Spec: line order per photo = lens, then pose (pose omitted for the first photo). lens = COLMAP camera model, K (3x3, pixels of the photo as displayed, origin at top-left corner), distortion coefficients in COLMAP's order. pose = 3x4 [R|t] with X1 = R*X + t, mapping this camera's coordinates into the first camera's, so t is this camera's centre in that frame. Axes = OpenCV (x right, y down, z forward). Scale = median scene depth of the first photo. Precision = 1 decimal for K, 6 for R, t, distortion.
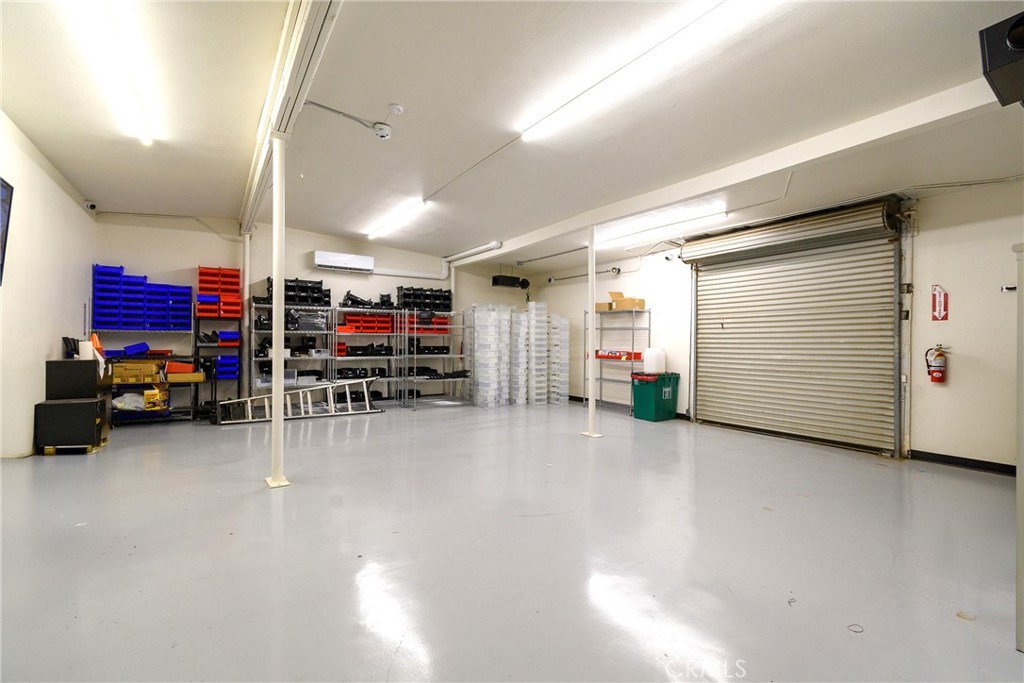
lens RADIAL K [[450.2, 0, 518.9], [0, 450.2, 341.6], [0, 0, 1]] dist [0.001087, -0.000188]
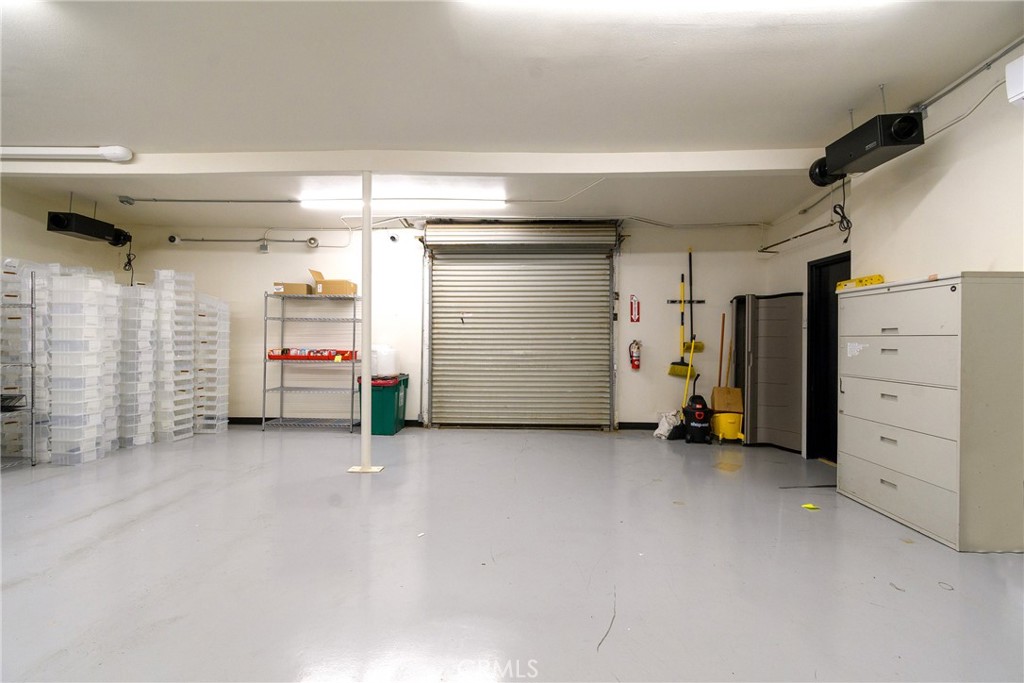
lens RADIAL K [[450.5, 0, 511.3], [0, 450.5, 339.7], [0, 0, 1]] dist [0.001211, 0.000067]
pose [[0.581403, -0.002601, 0.813612, -0.215371], [-0.003376, 0.999979, 0.005609, -0.000583], [-0.813609, -0.006008, 0.581381, 0.312415]]
